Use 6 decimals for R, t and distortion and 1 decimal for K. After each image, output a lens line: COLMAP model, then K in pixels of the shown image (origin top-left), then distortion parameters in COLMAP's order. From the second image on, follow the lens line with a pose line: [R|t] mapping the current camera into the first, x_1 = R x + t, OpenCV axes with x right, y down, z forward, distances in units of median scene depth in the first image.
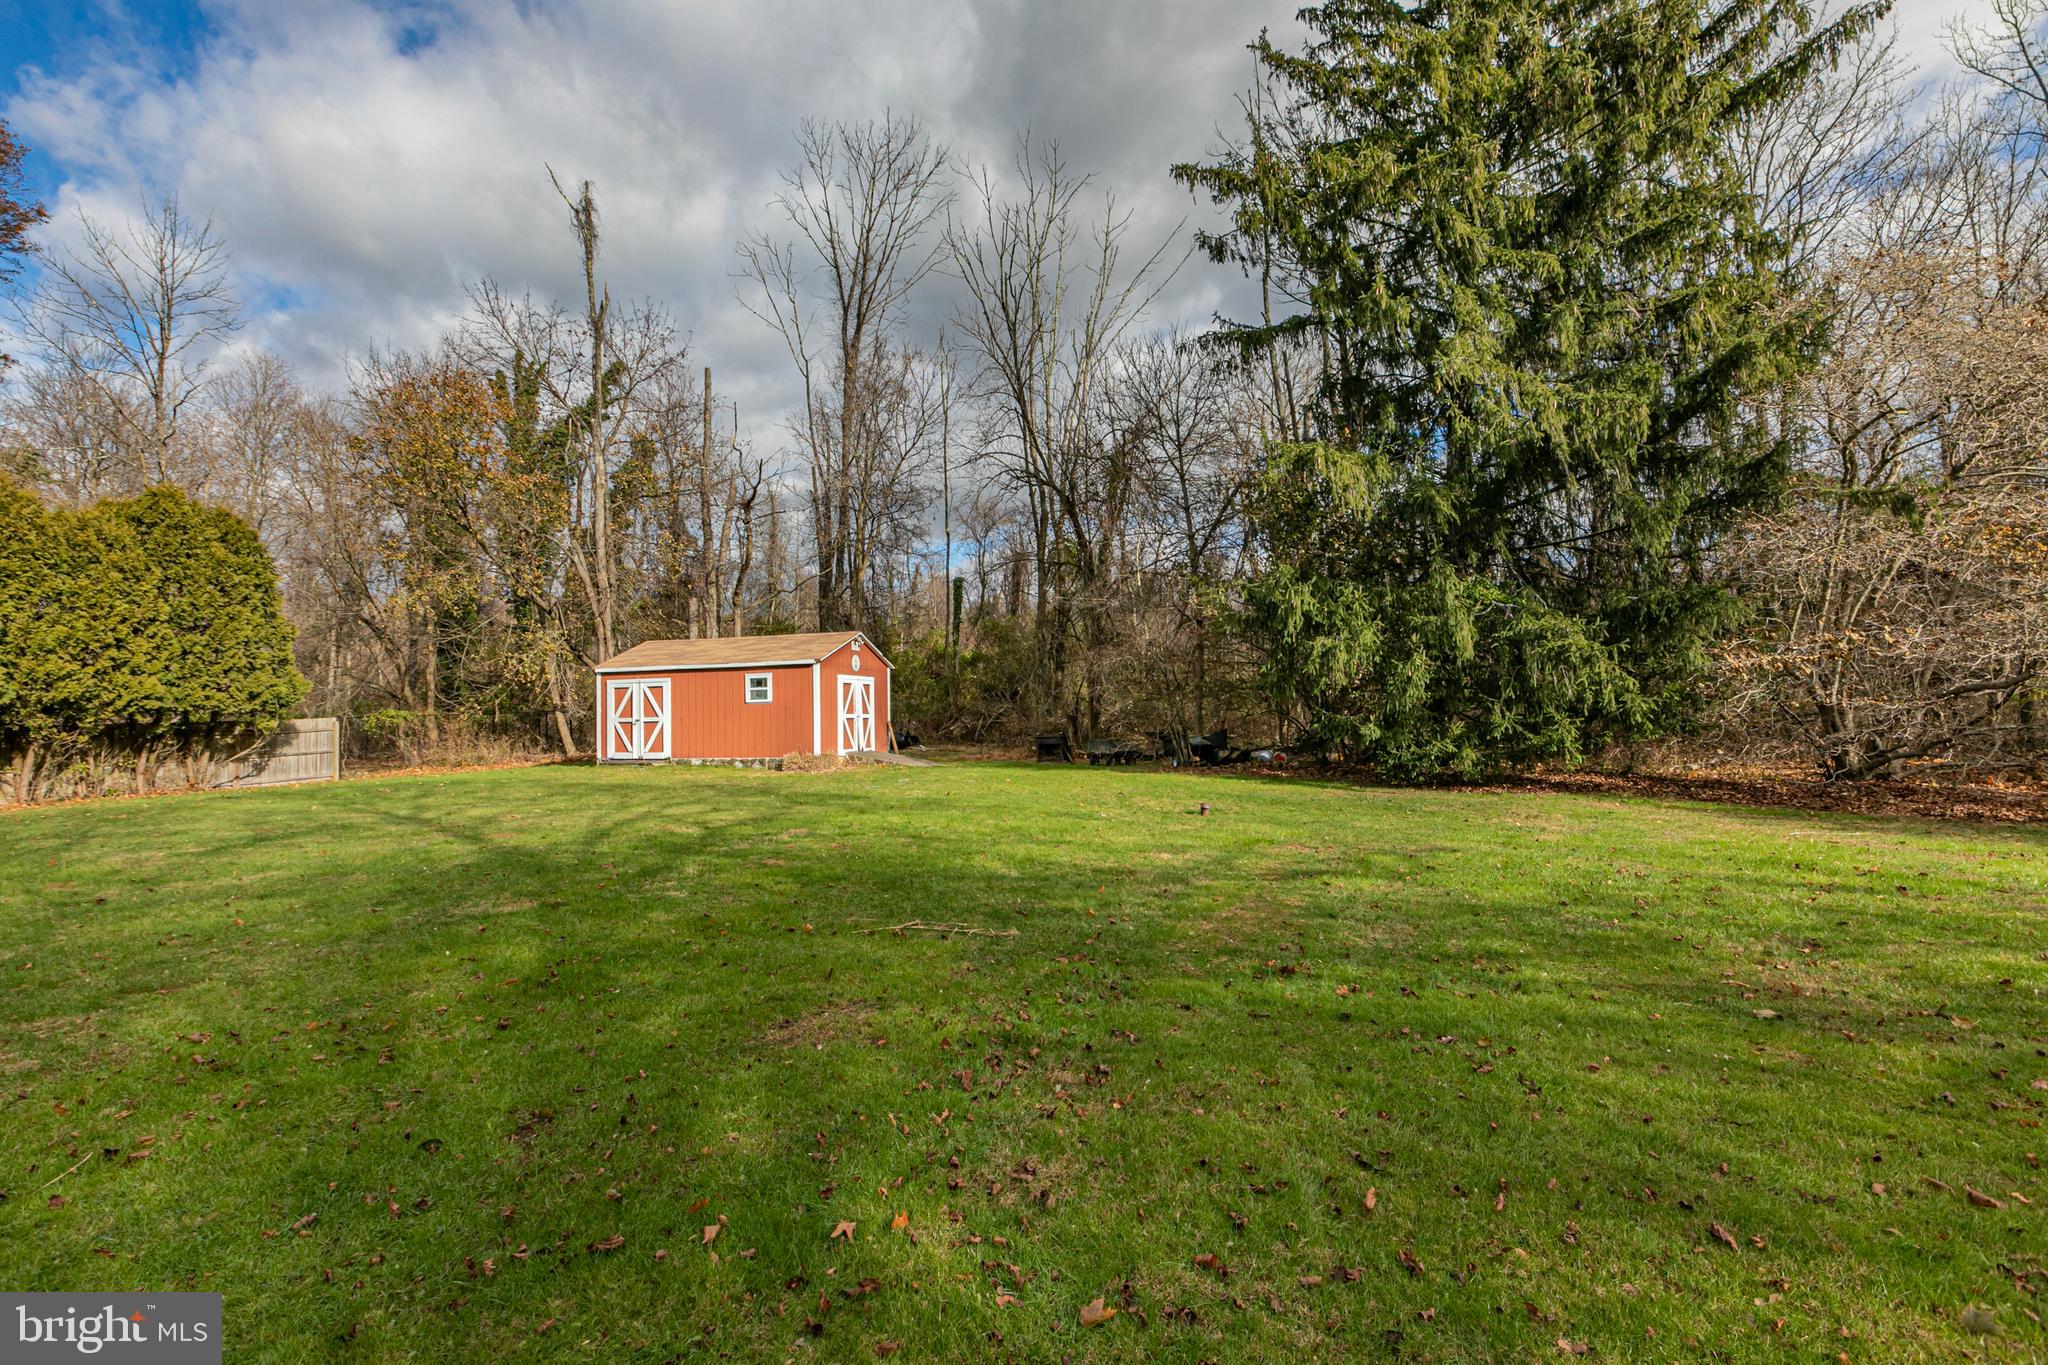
lens RADIAL K [[945.4, 0, 1024.0], [0, 945.4, 682.5], [0, 0, 1]] dist [-0.000018, -0.000007]
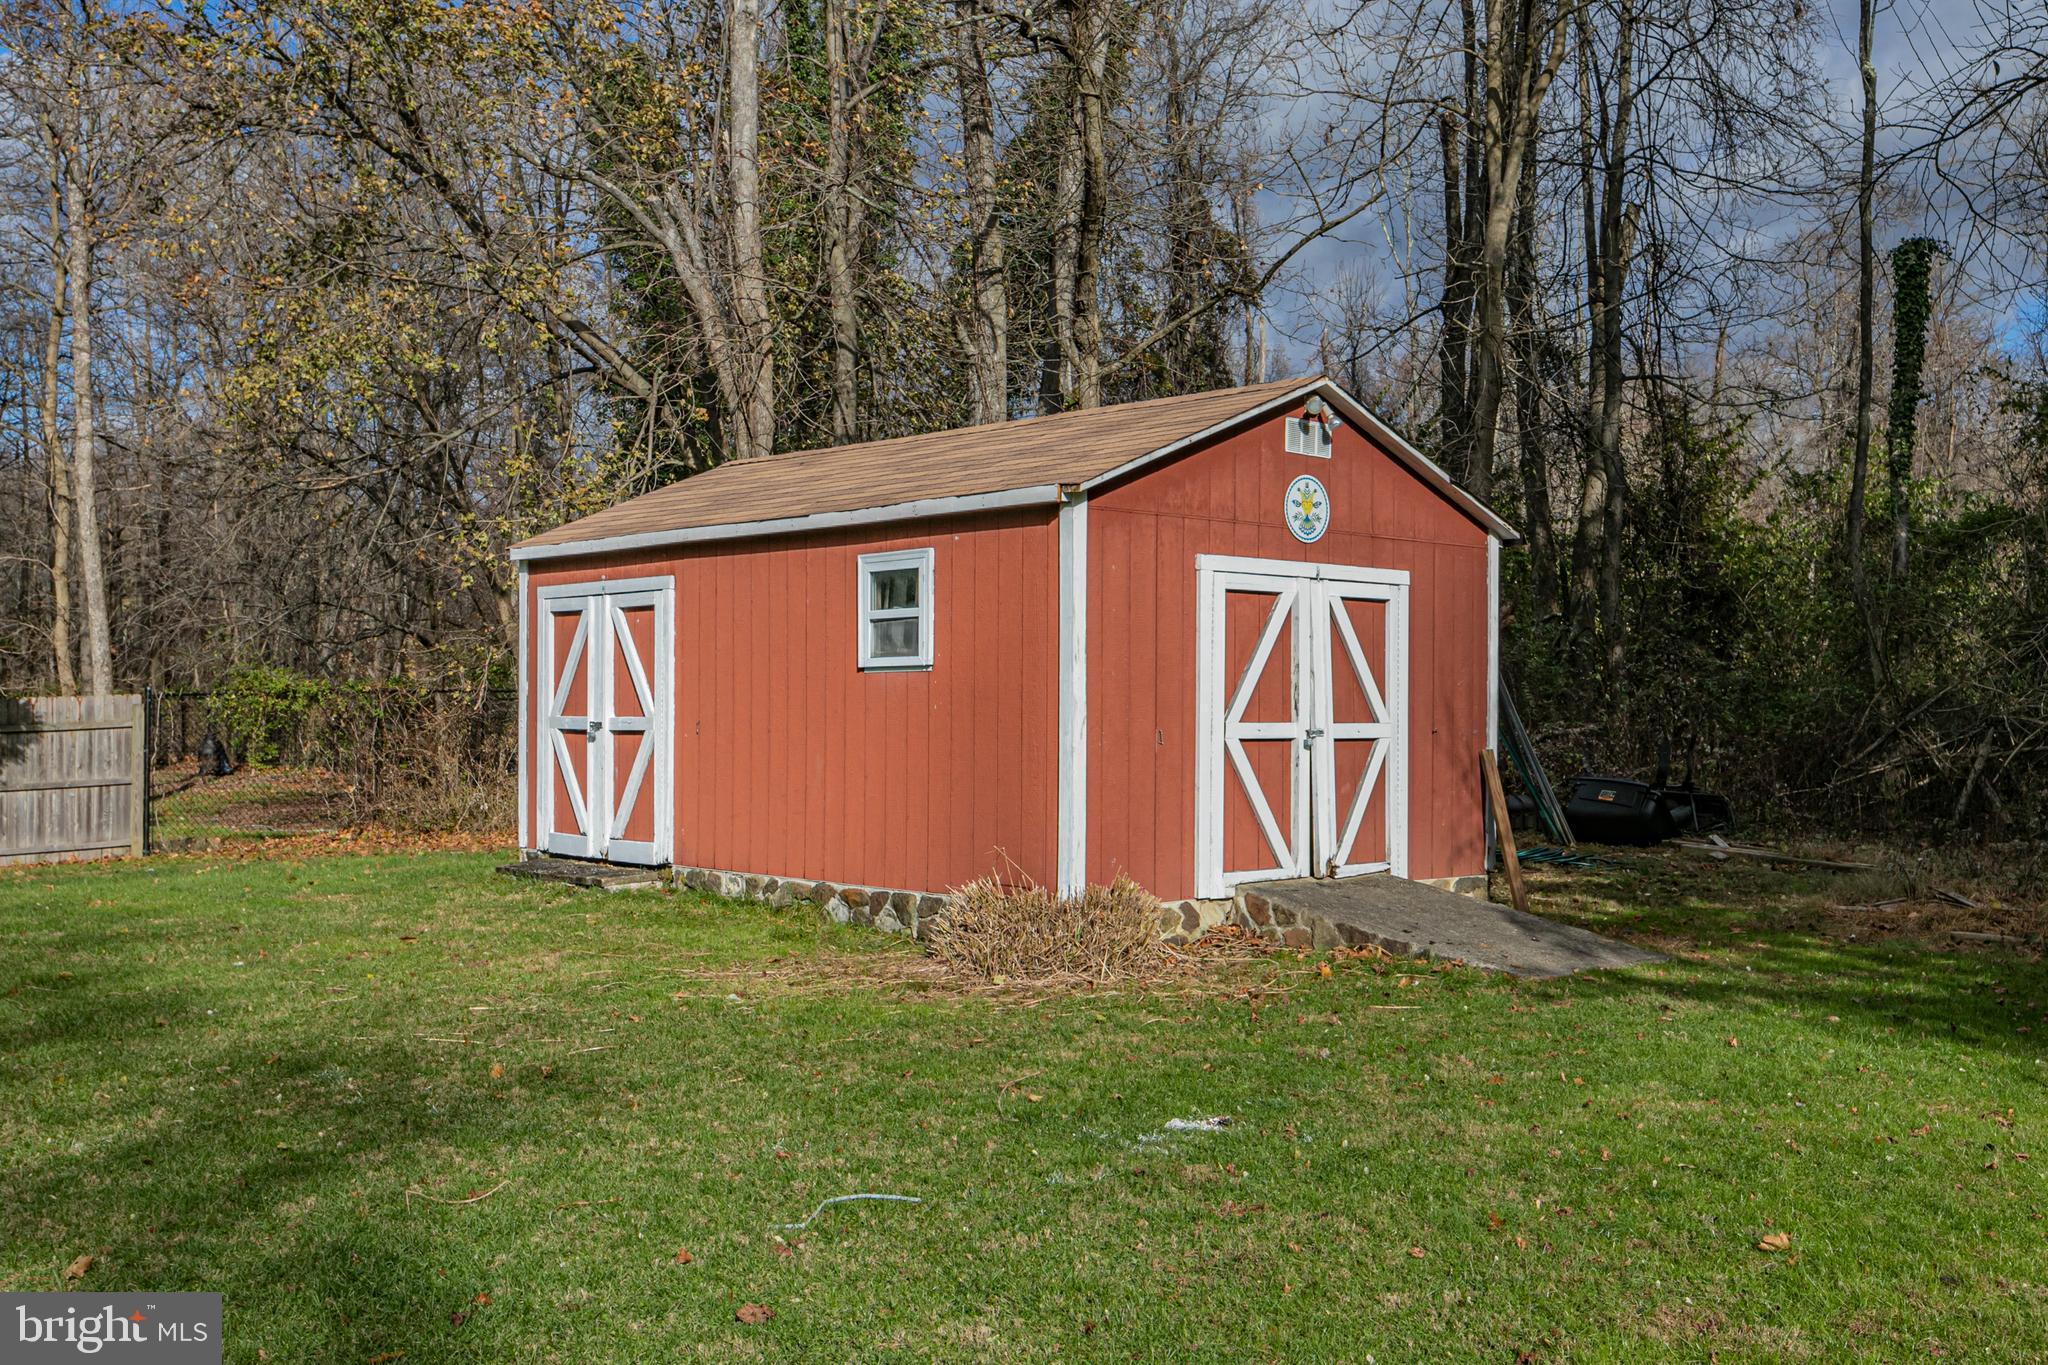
lens RADIAL K [[2320.7, 0, 1024.0], [0, 2320.7, 682.5], [0, 0, 1]] dist [0.002898, 0.000216]
pose [[0.889496, 0.016172, -0.456656, 0.026387], [-0.004243, 0.999623, 0.027136, 0.007722], [0.456923, -0.022200, 0.889229, 0.446734]]
